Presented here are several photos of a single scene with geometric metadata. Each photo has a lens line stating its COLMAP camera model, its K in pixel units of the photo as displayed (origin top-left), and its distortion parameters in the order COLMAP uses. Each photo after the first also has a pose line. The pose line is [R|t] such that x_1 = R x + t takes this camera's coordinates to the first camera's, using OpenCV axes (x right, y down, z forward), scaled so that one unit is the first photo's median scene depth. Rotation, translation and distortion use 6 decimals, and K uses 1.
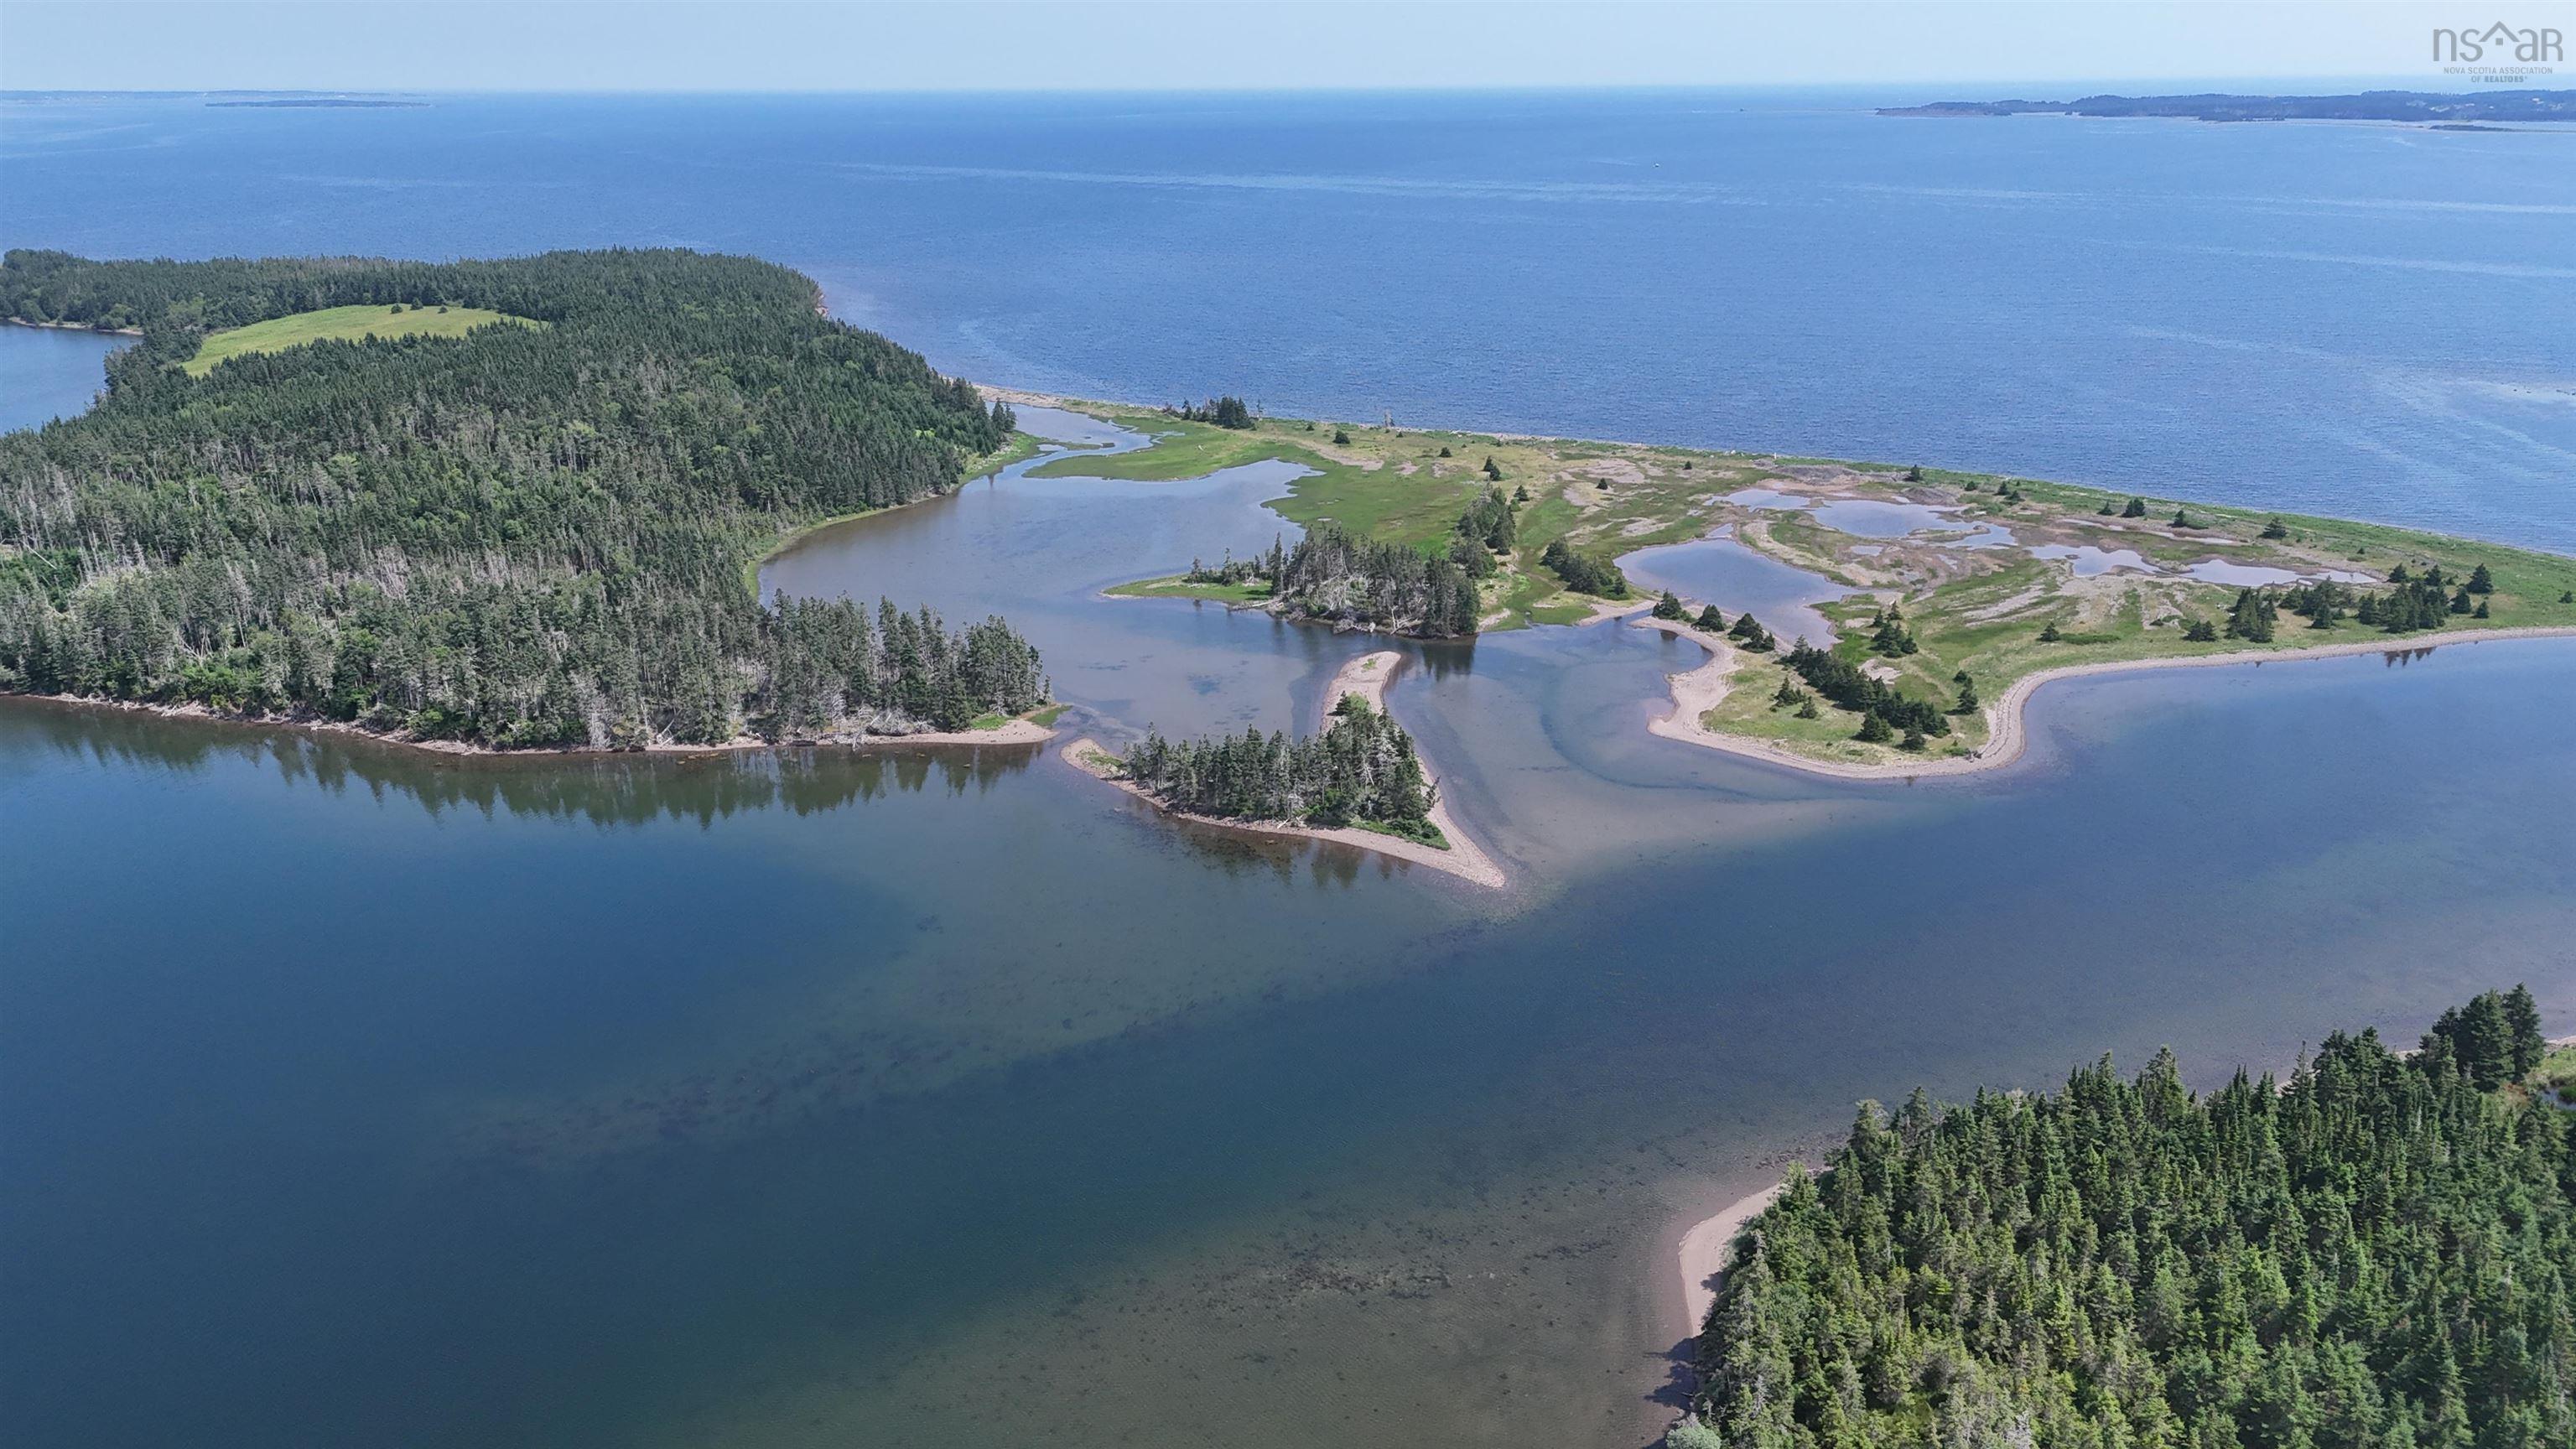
lens RADIAL K [[1888.3, 0, 1298.7], [0, 1888.3, 727.7], [0, 0, 1]] dist [0.080026, -0.079763]
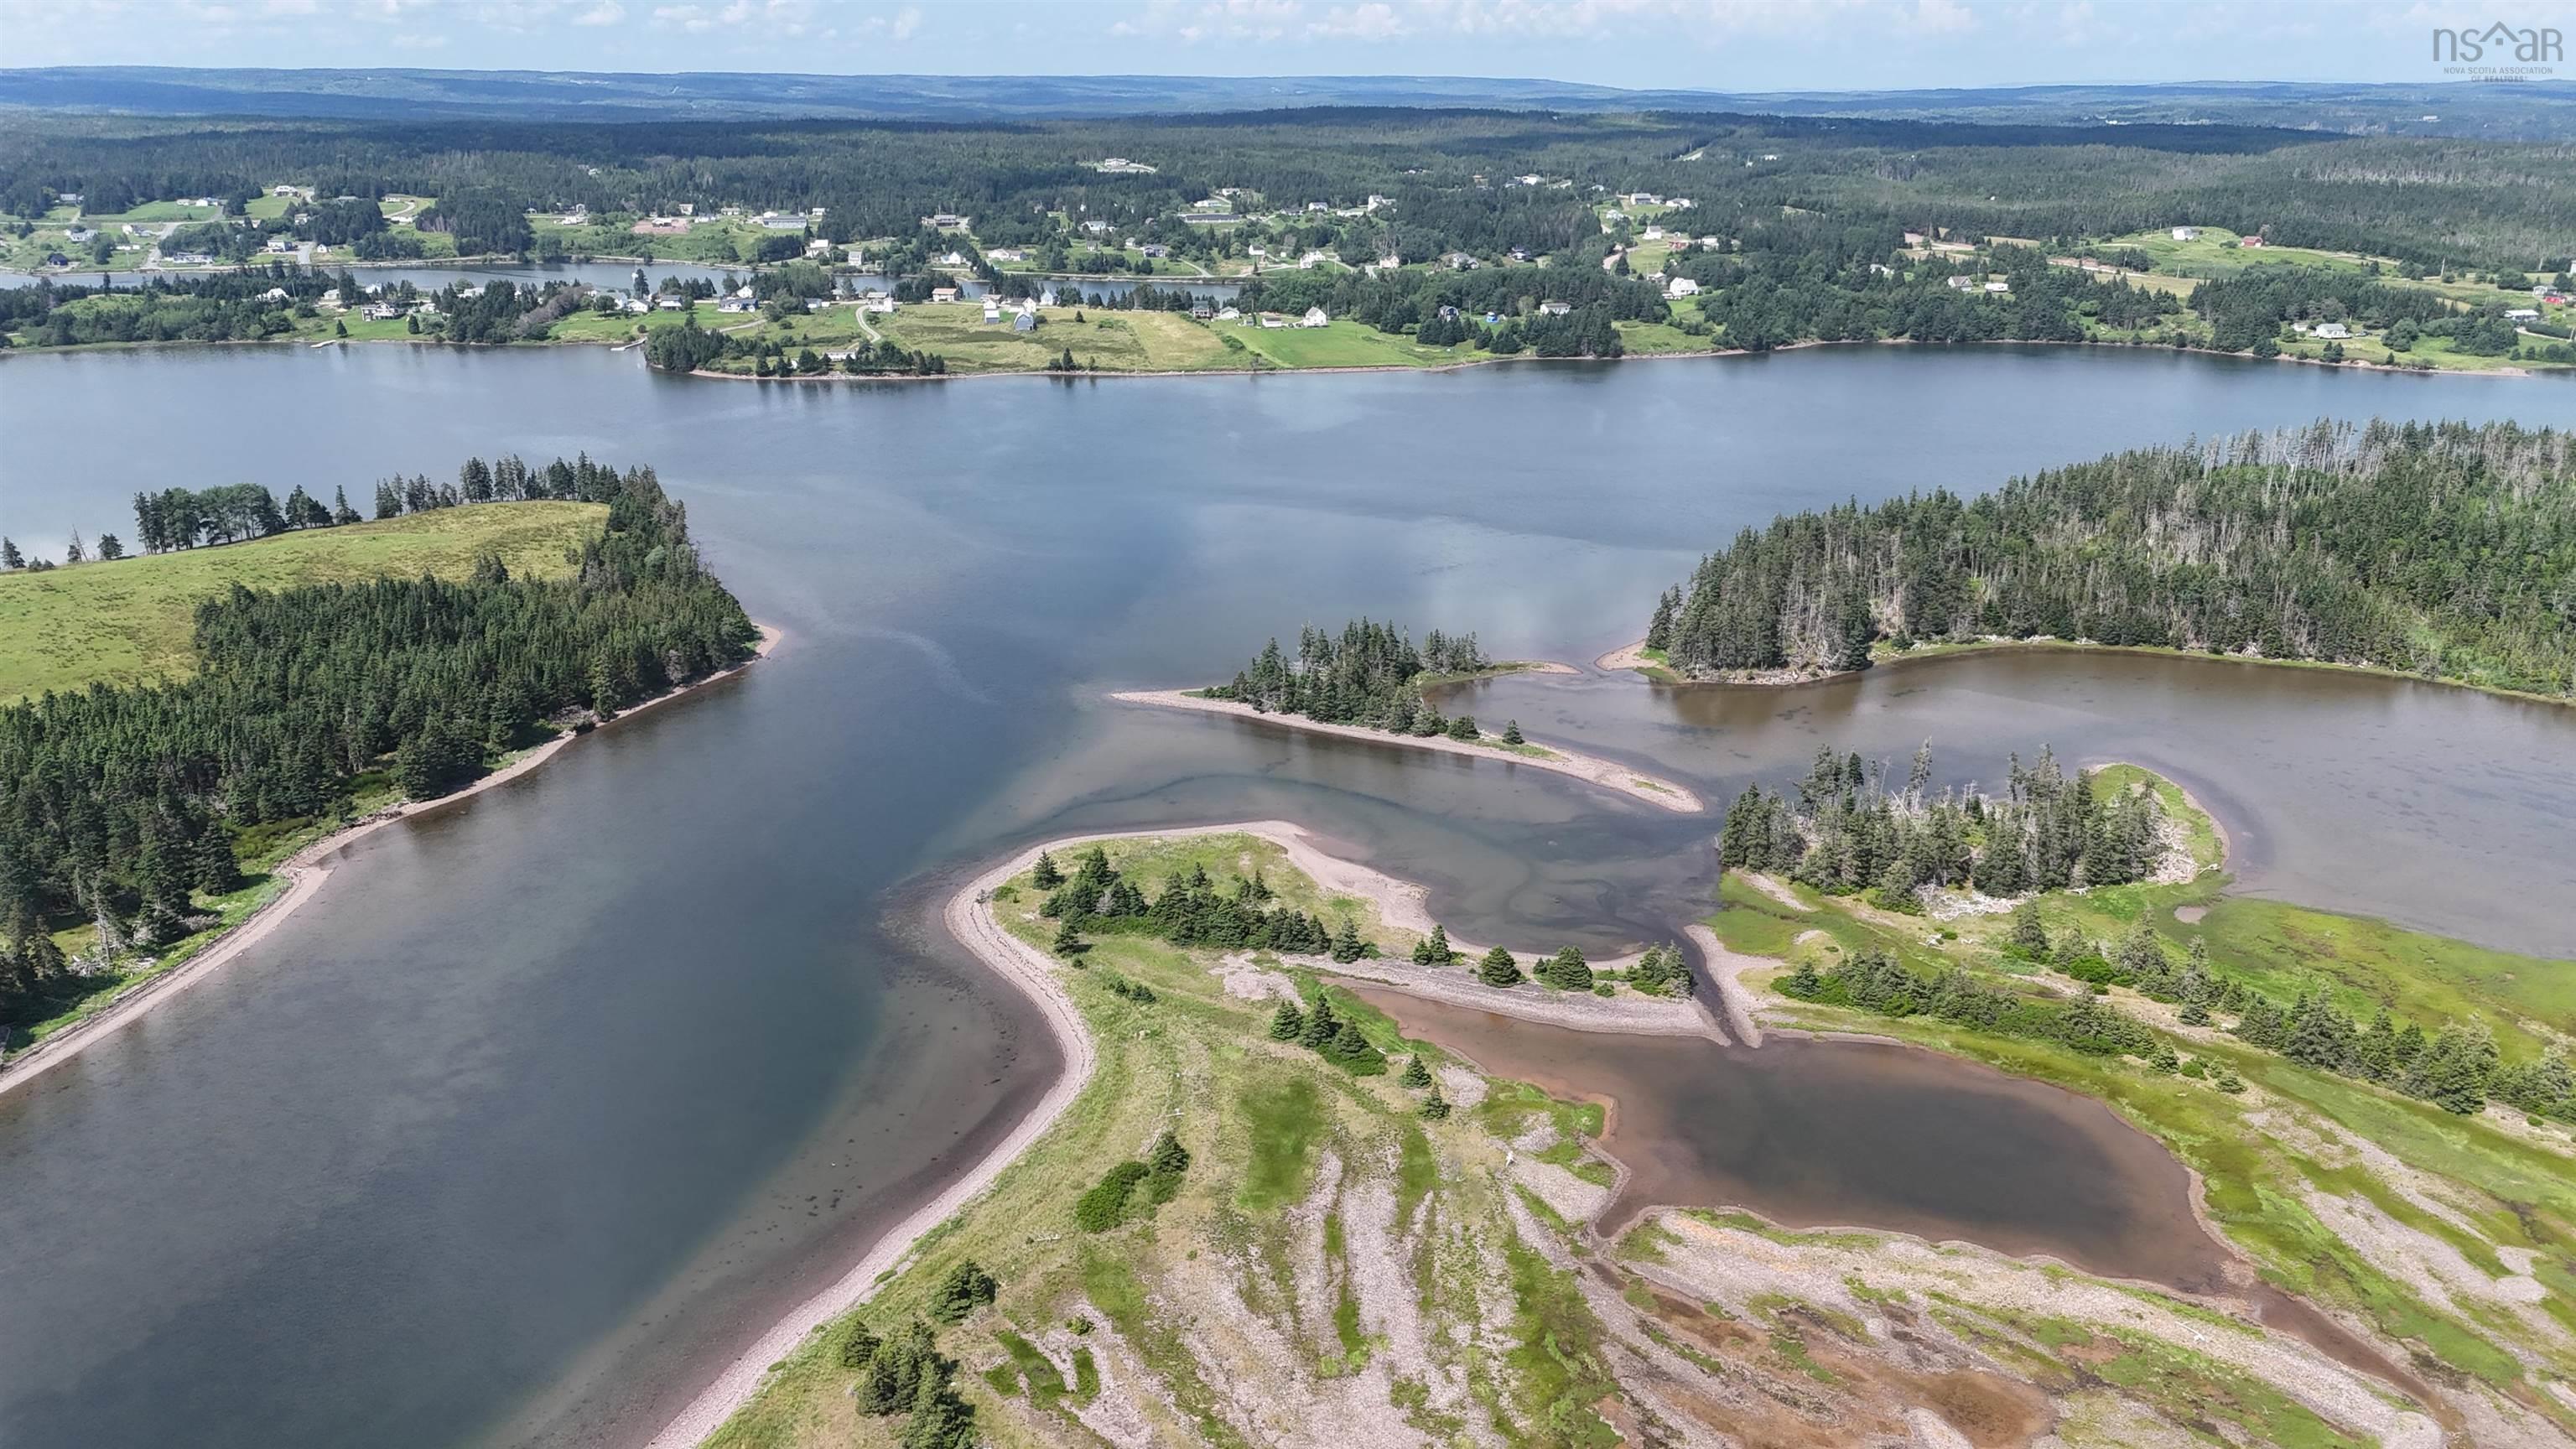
lens RADIAL K [[1888.3, 0, 1298.7], [0, 1888.3, 727.7], [0, 0, 1]] dist [0.080026, -0.079763]
pose [[-0.606276, 0.262229, -0.750776, 0.649067], [-0.248257, 0.834483, 0.491942, -0.368181], [0.755511, 0.484638, -0.440827, 1.055727]]
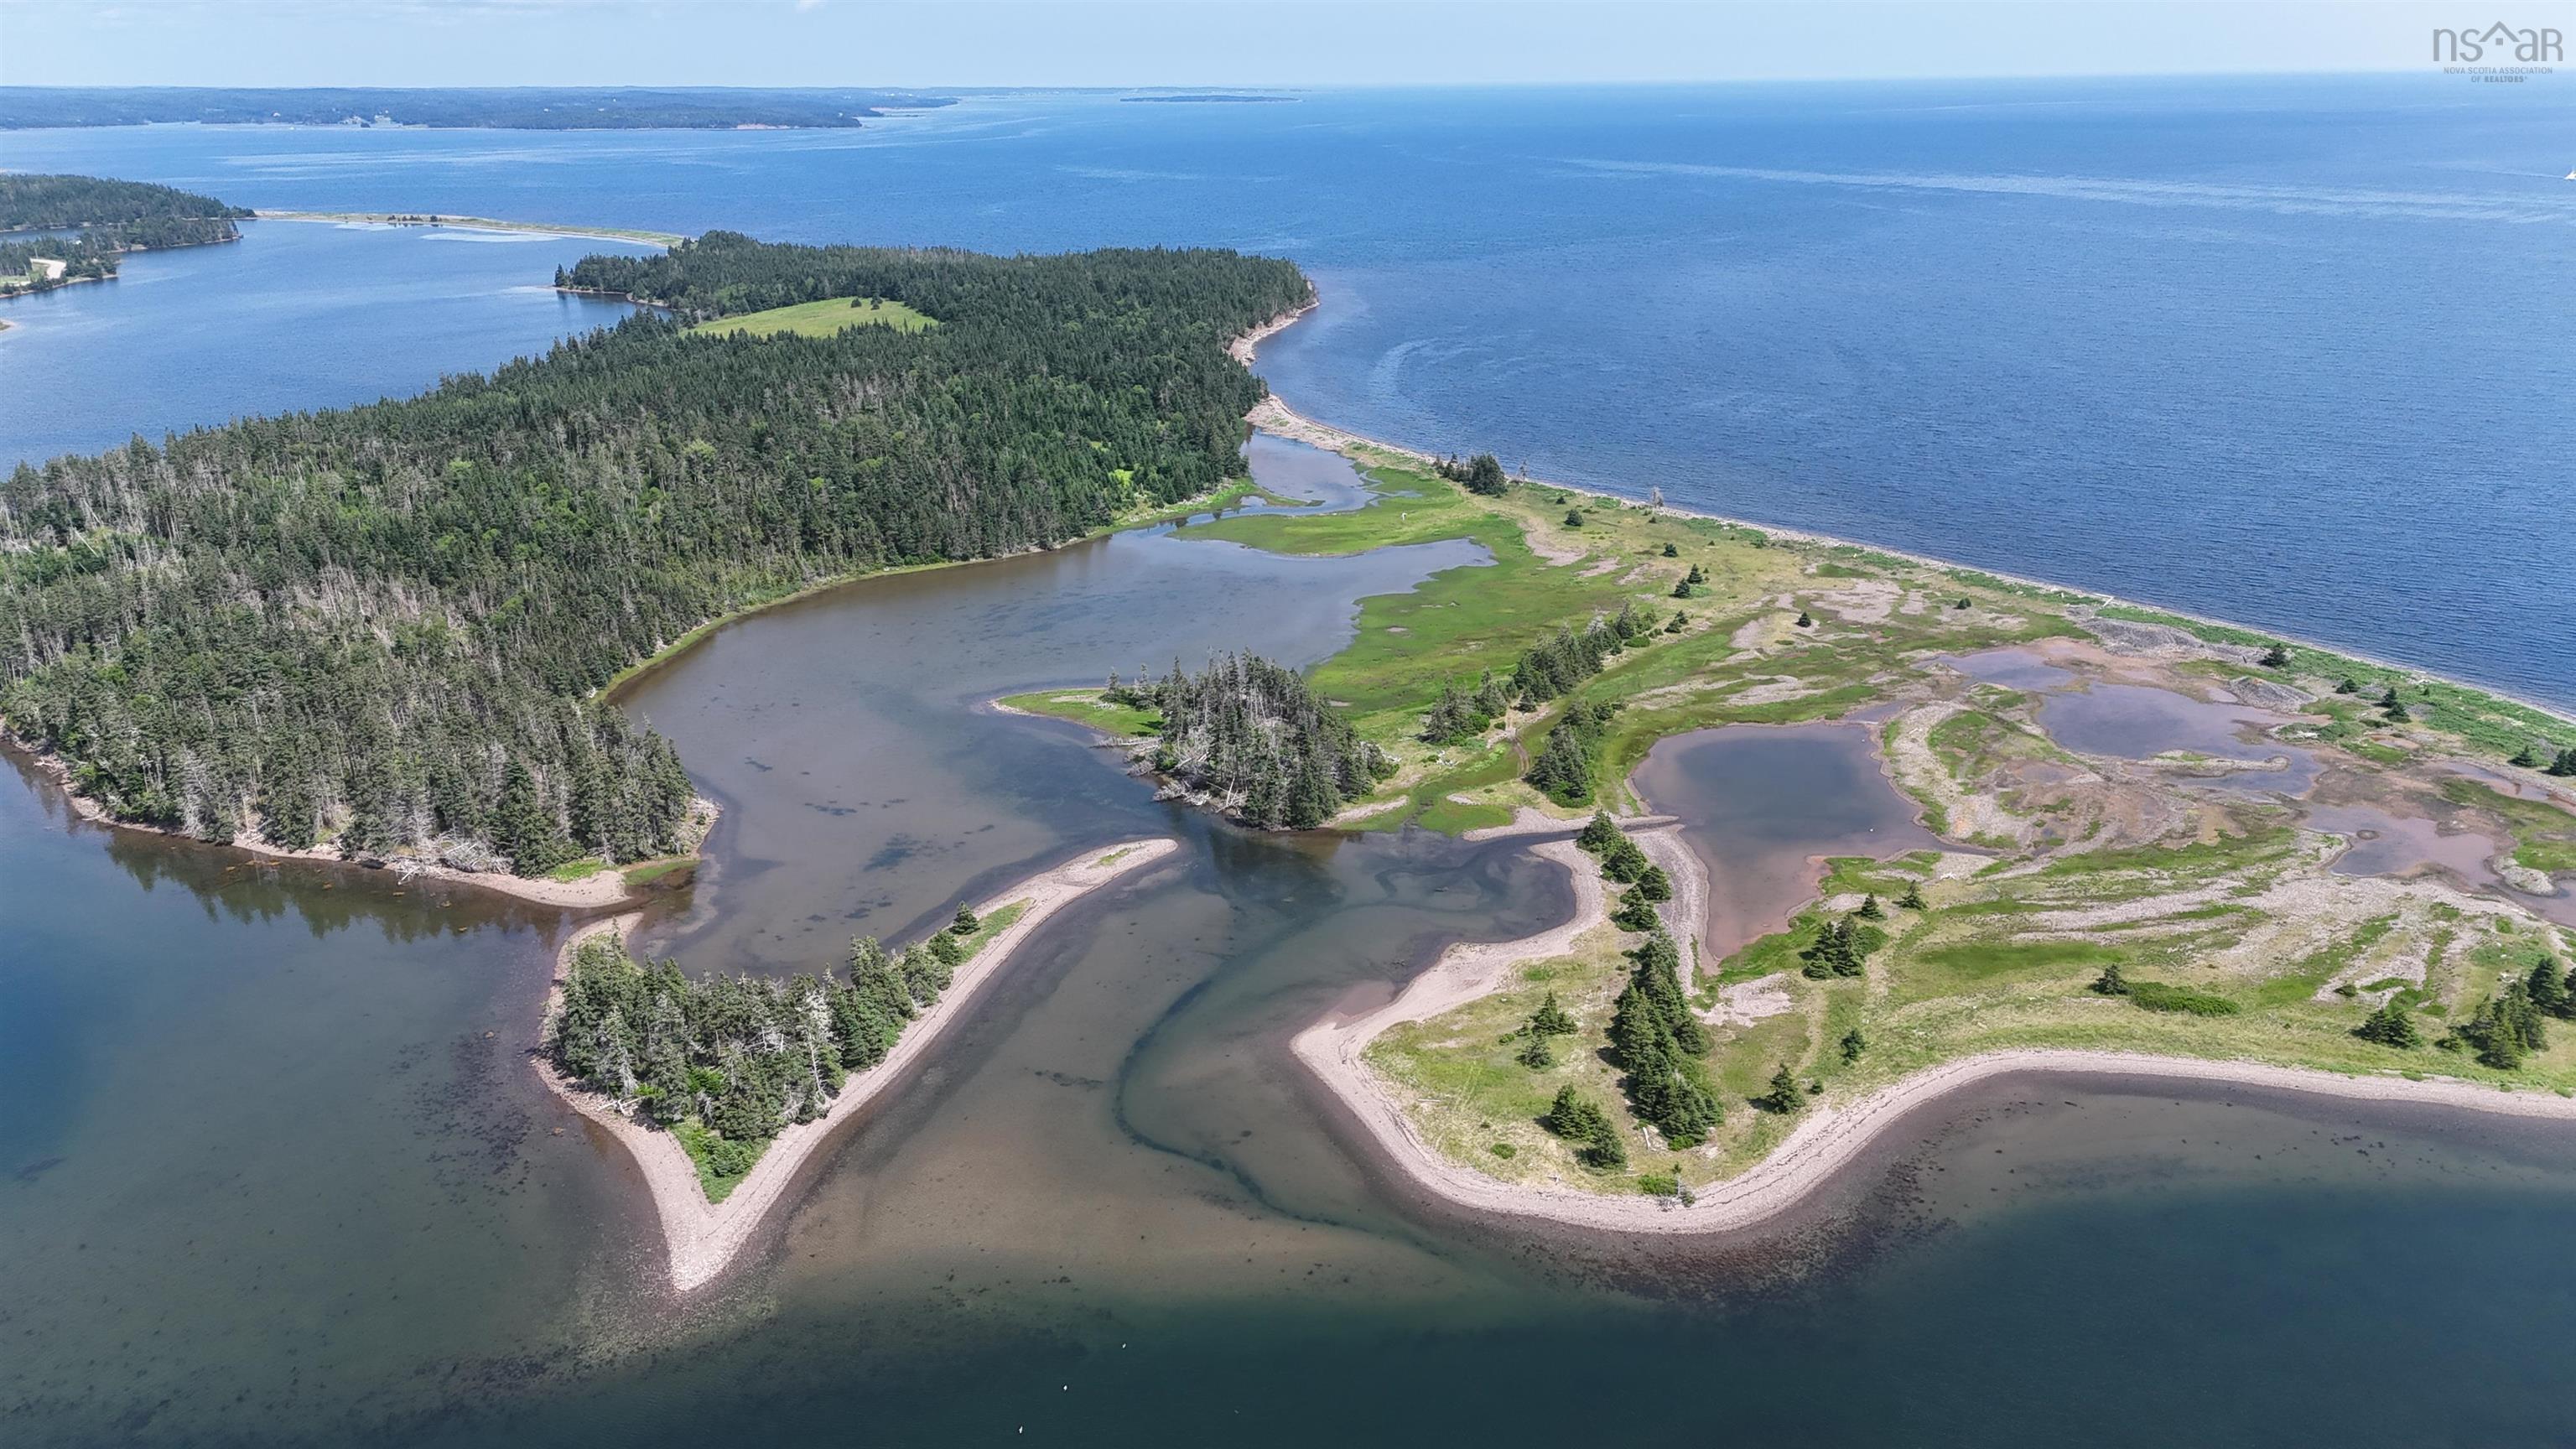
lens RADIAL K [[1900.5, 0, 1301.8], [0, 1900.5, 693.2], [0, 0, 1]] dist [0.073872, -0.071888]
pose [[0.910997, 0.125976, -0.392701, 0.339333], [-0.131205, 0.991262, 0.013620, -0.101758], [0.390985, 0.039117, 0.919565, 0.277135]]
